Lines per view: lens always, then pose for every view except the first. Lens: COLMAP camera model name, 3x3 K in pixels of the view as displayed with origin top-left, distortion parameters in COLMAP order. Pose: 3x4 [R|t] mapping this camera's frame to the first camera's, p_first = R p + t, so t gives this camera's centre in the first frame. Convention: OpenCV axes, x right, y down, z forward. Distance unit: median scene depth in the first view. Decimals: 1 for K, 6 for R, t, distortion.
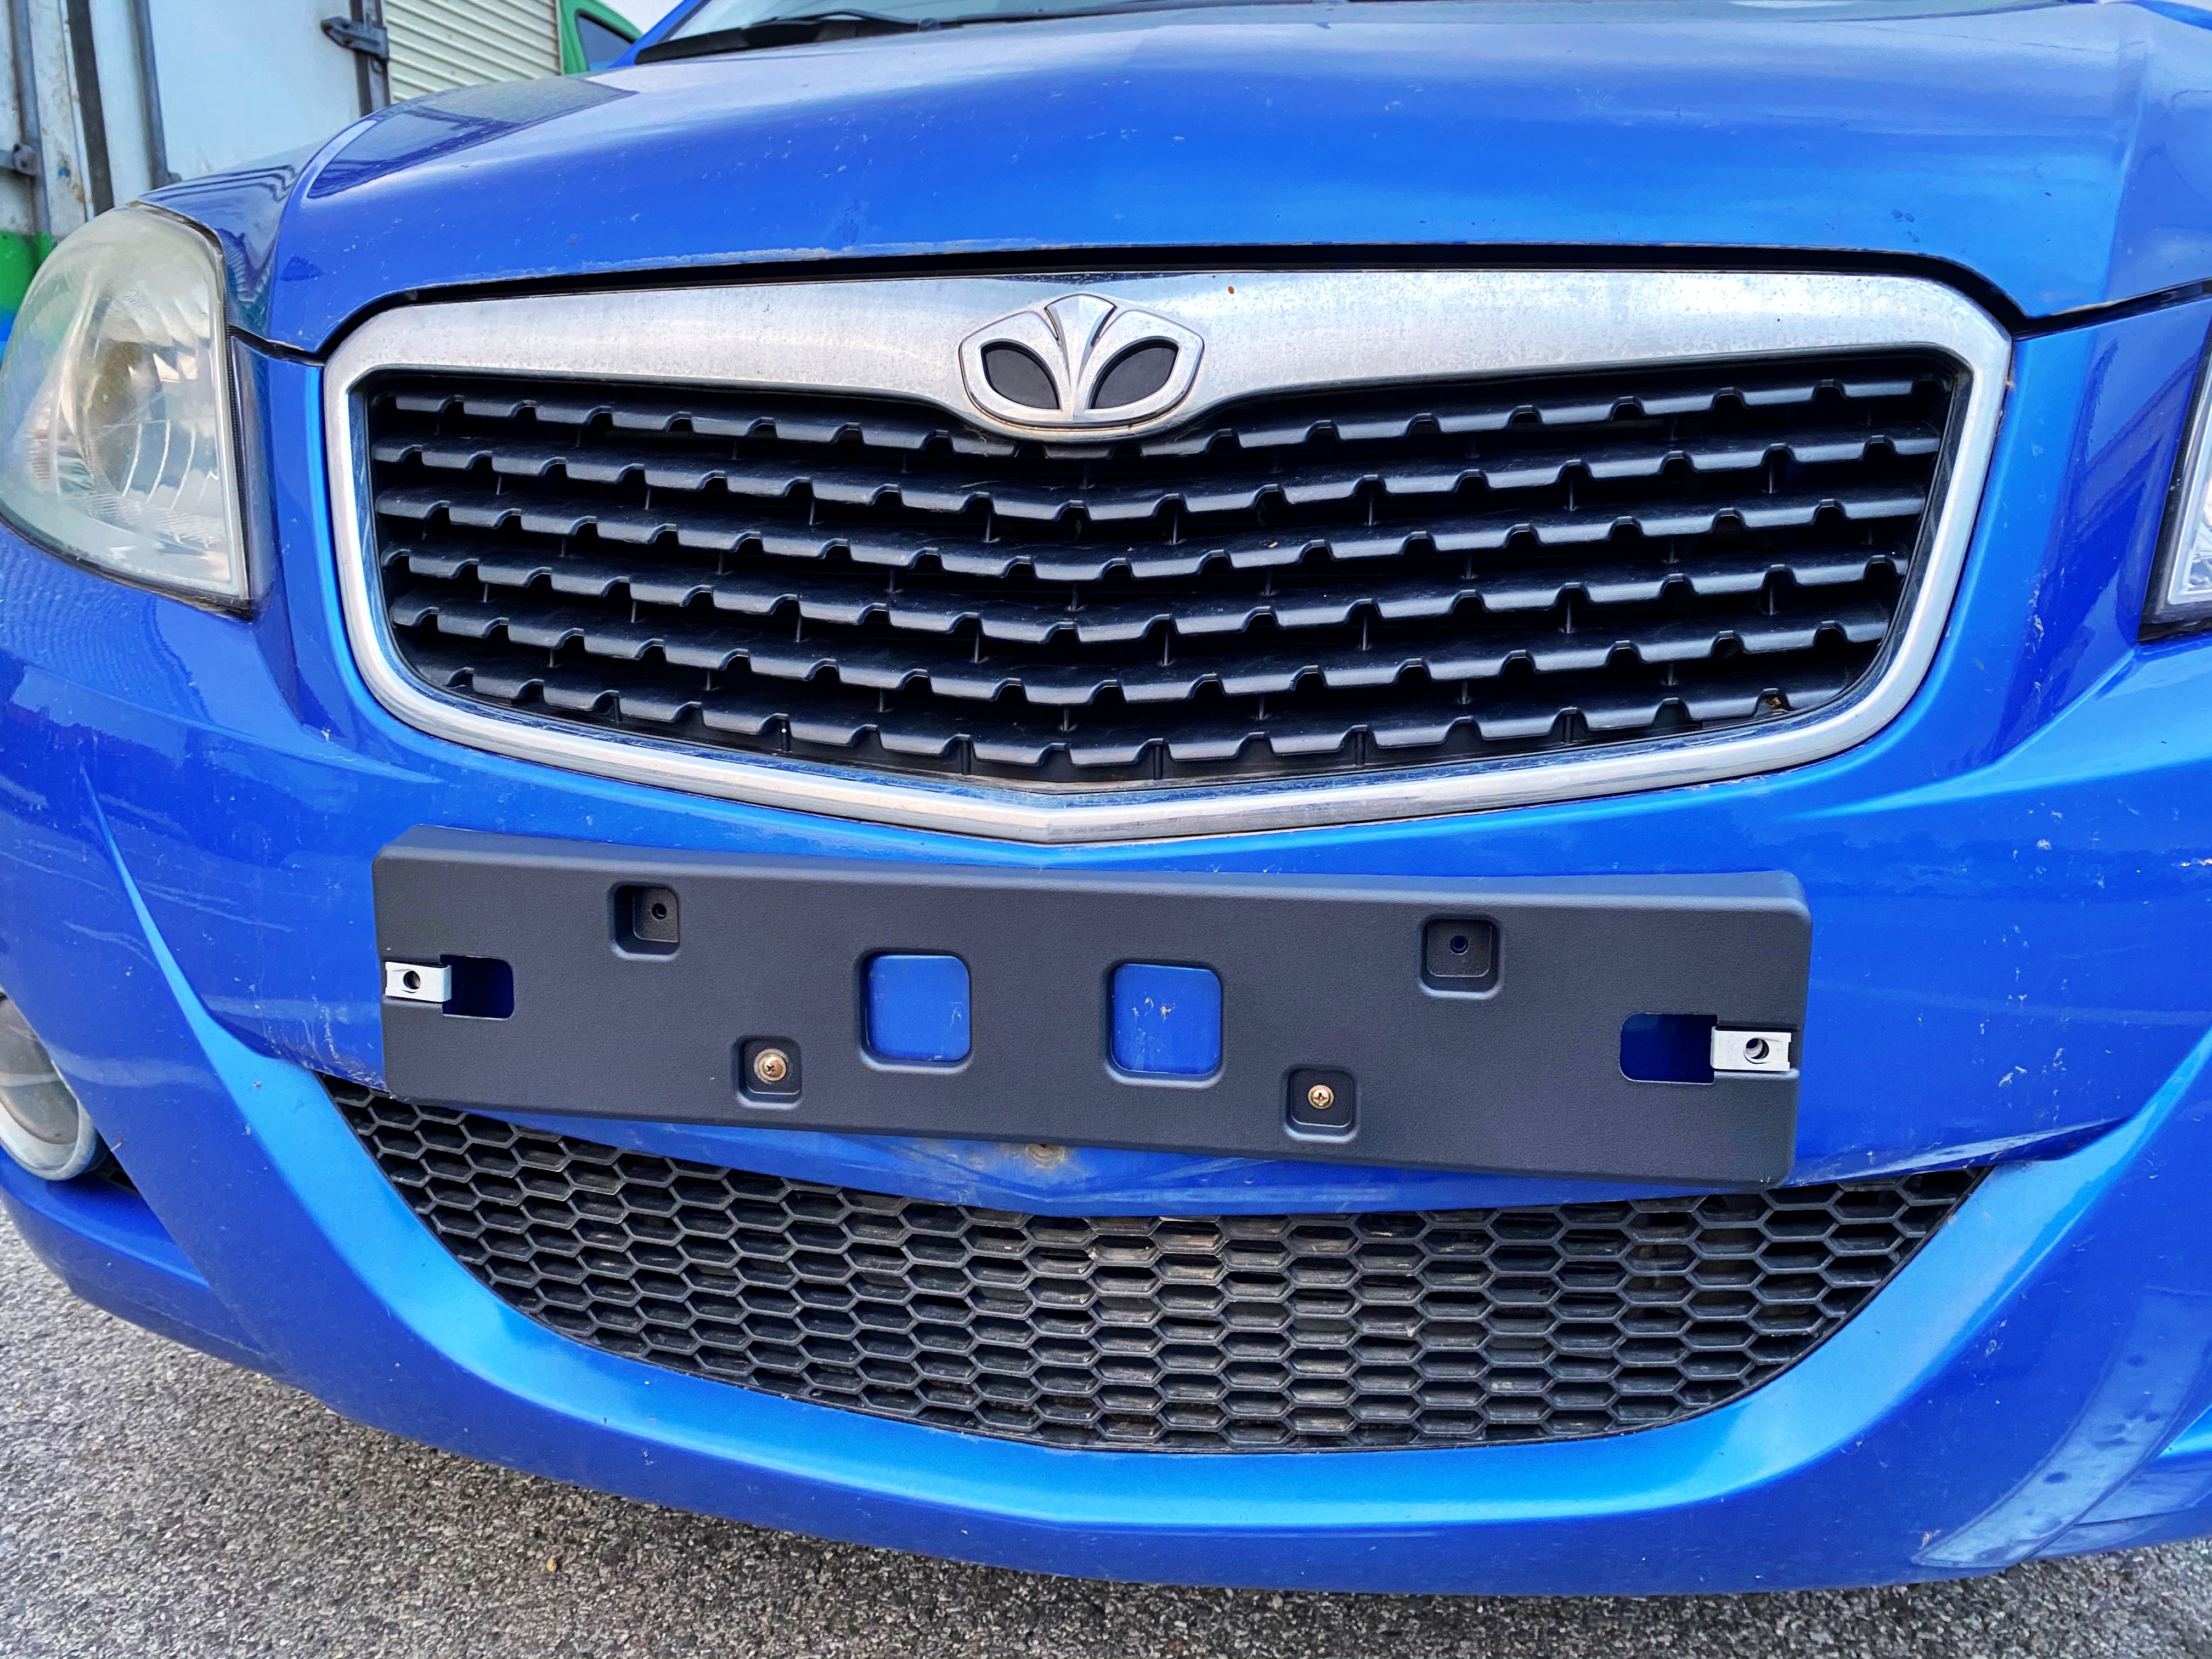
lens RADIAL K [[1702.0, 0, 1106.4], [0, 1702.0, 822.7], [0, 0, 1]] dist [0.016695, -0.015162]
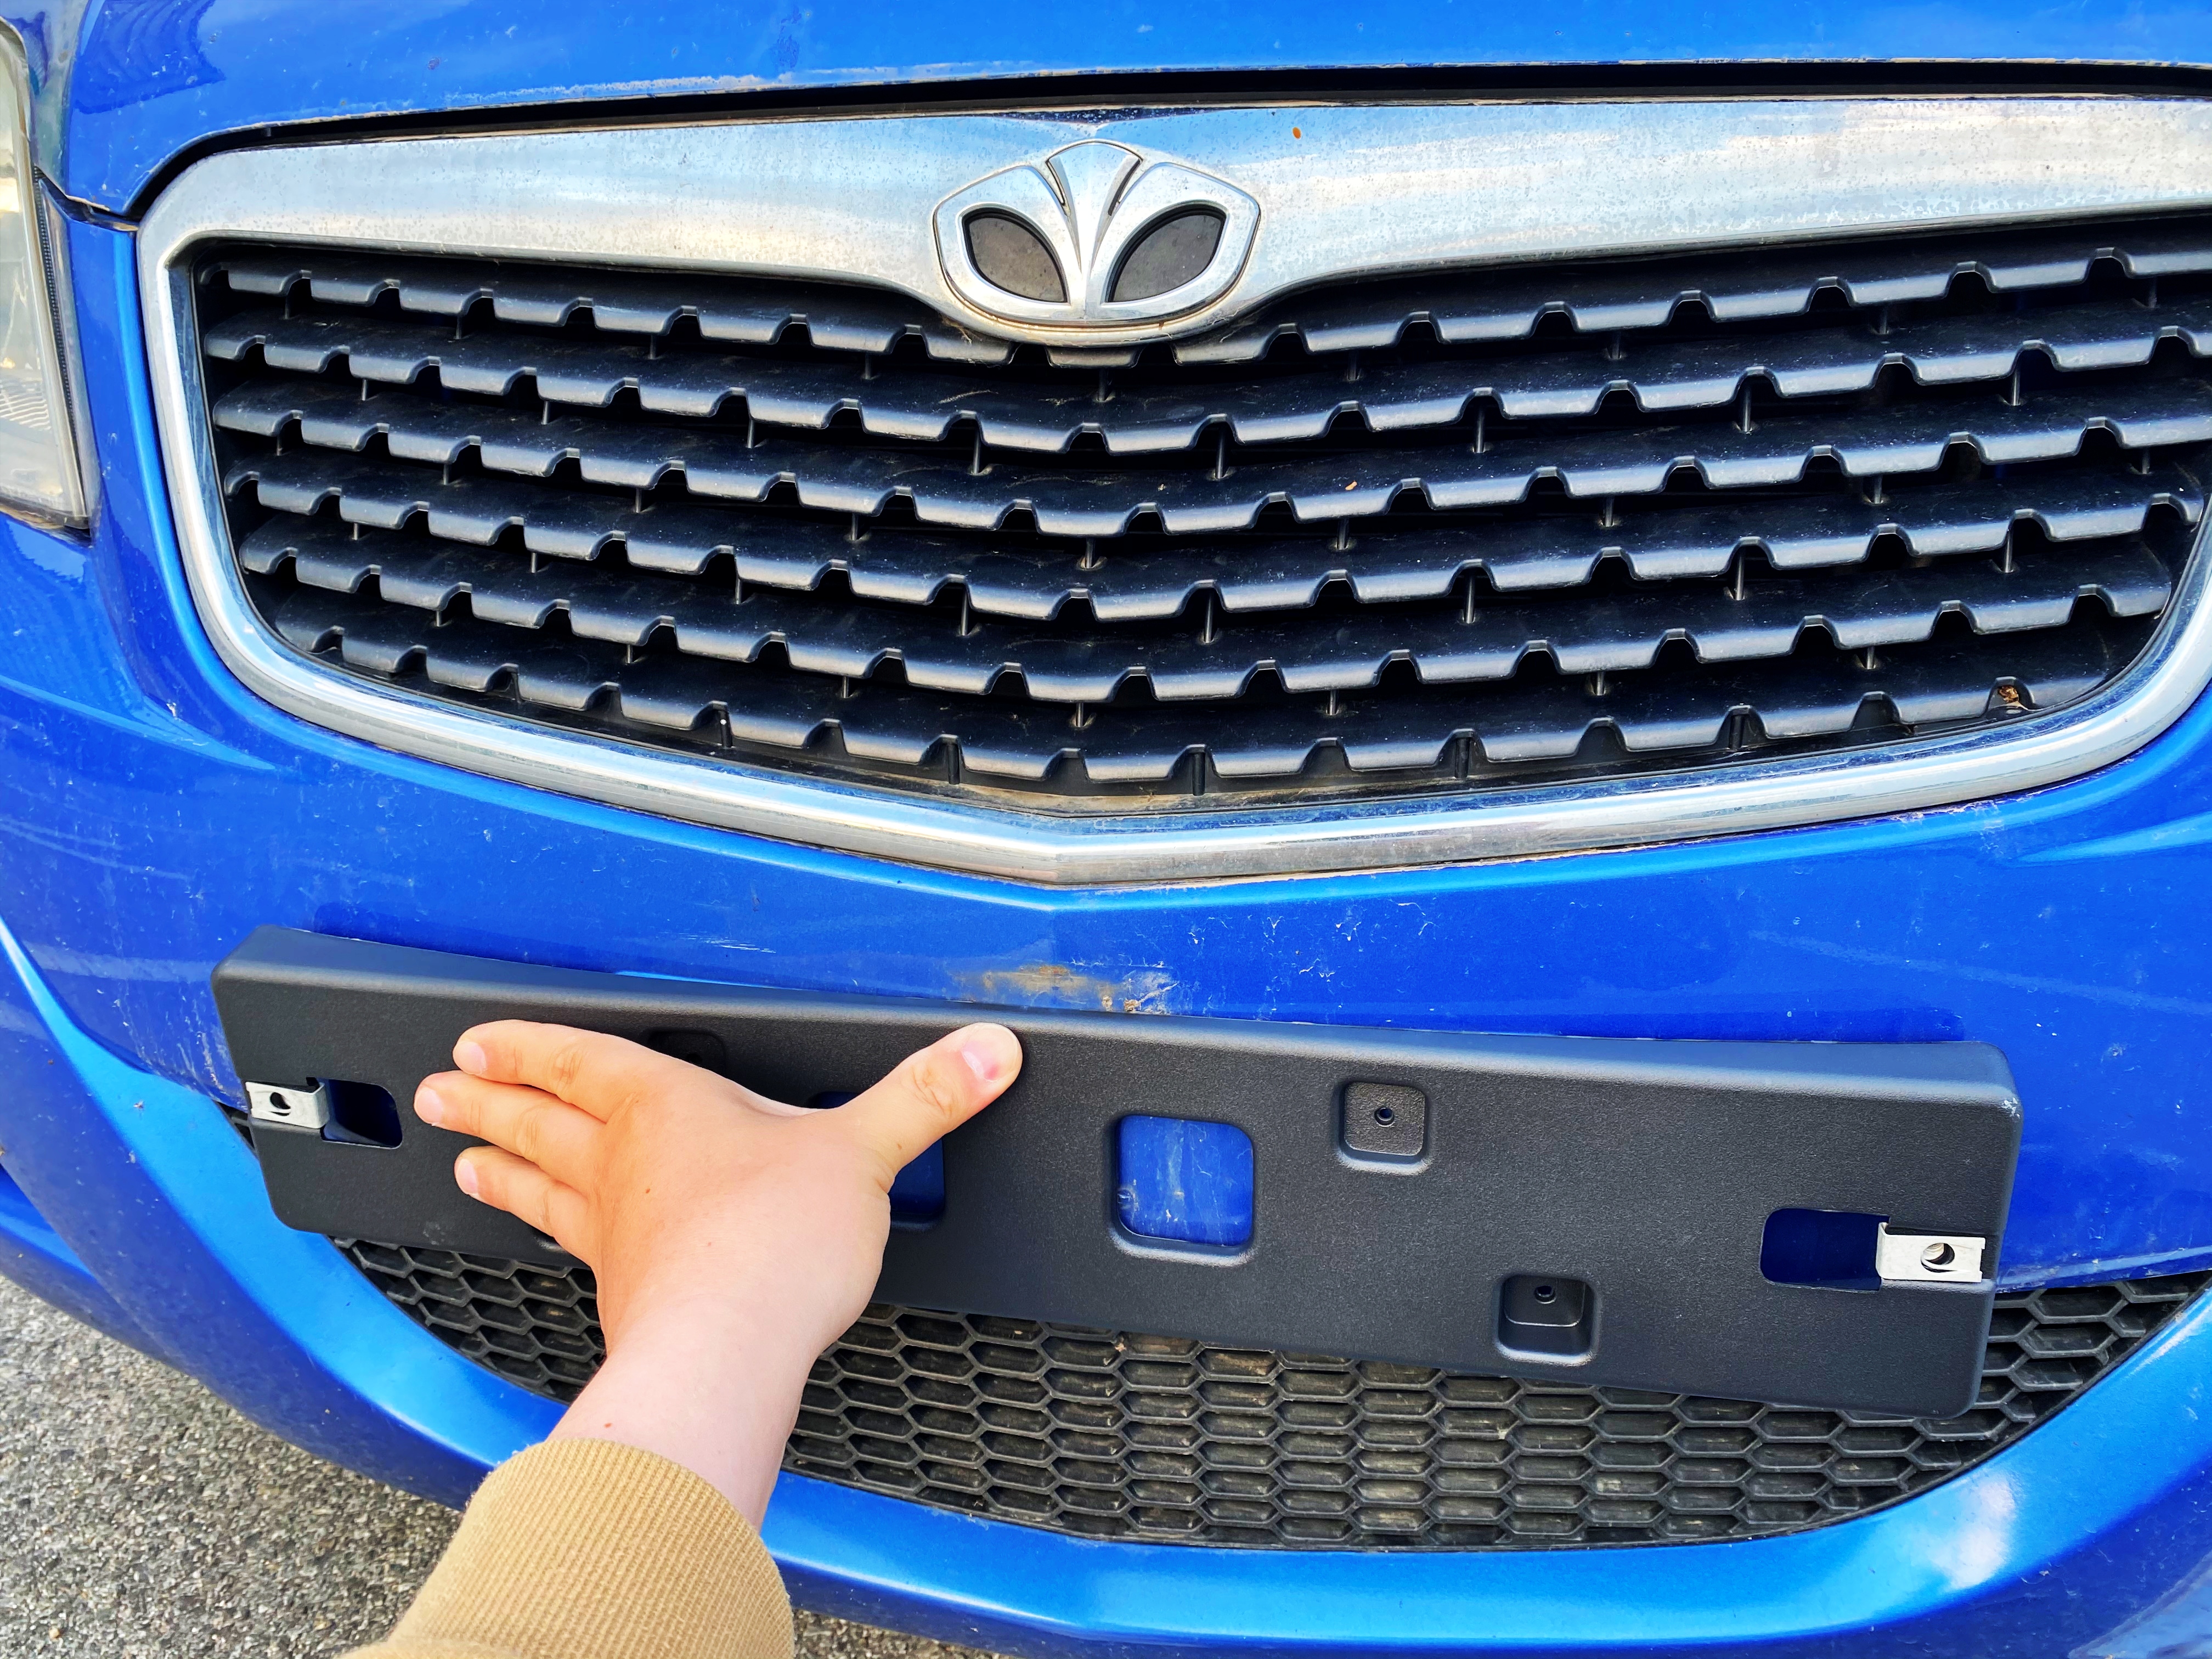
lens RADIAL K [[1702.0, 0, 1091.0], [0, 1702.0, 813.9], [0, 0, 1]] dist [0.016695, -0.015162]
pose [[0.999666, -0.006985, -0.024898, 0.000443], [0.010443, 0.989872, 0.141578, -0.121294], [0.023657, -0.141791, 0.989614, 0.213145]]
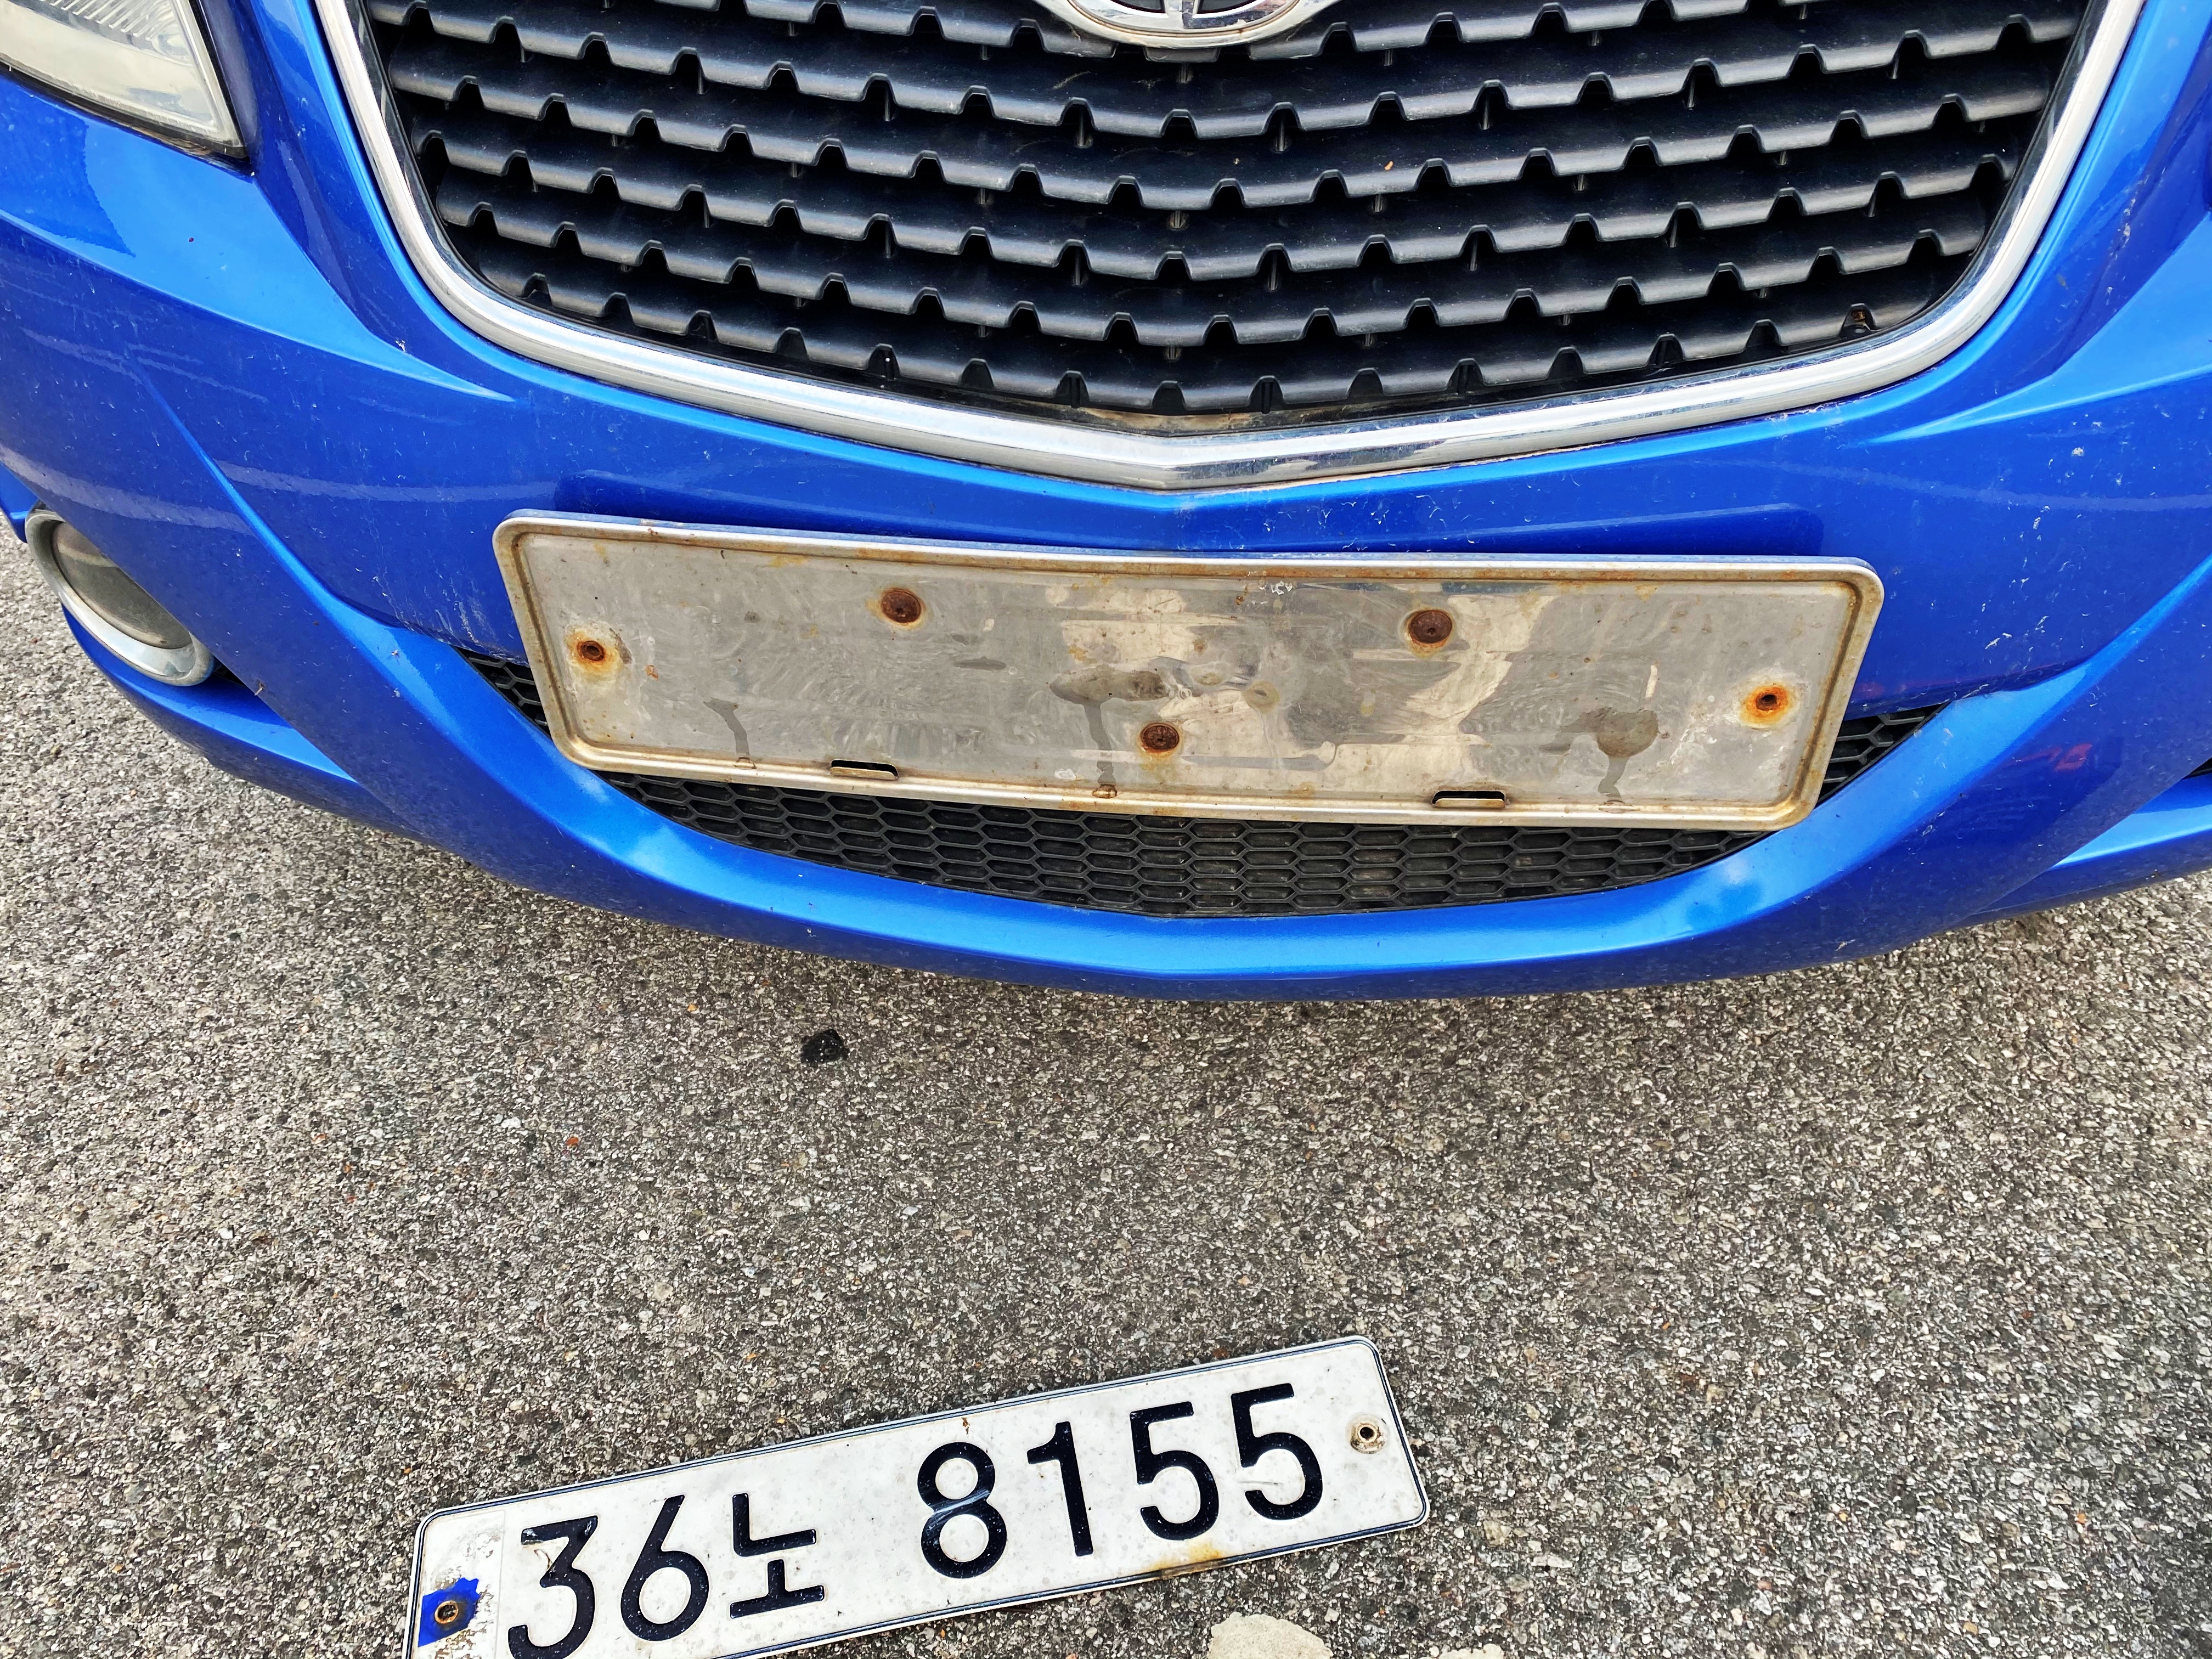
lens RADIAL K [[1702.0, 0, 1097.7], [0, 1702.0, 832.8], [0, 0, 1]] dist [0.016695, -0.015162]
pose [[0.996969, -0.061455, 0.047715, -0.130714], [0.029781, 0.867995, 0.495679, -0.304988], [-0.071878, -0.492756, 0.867194, -0.022389]]
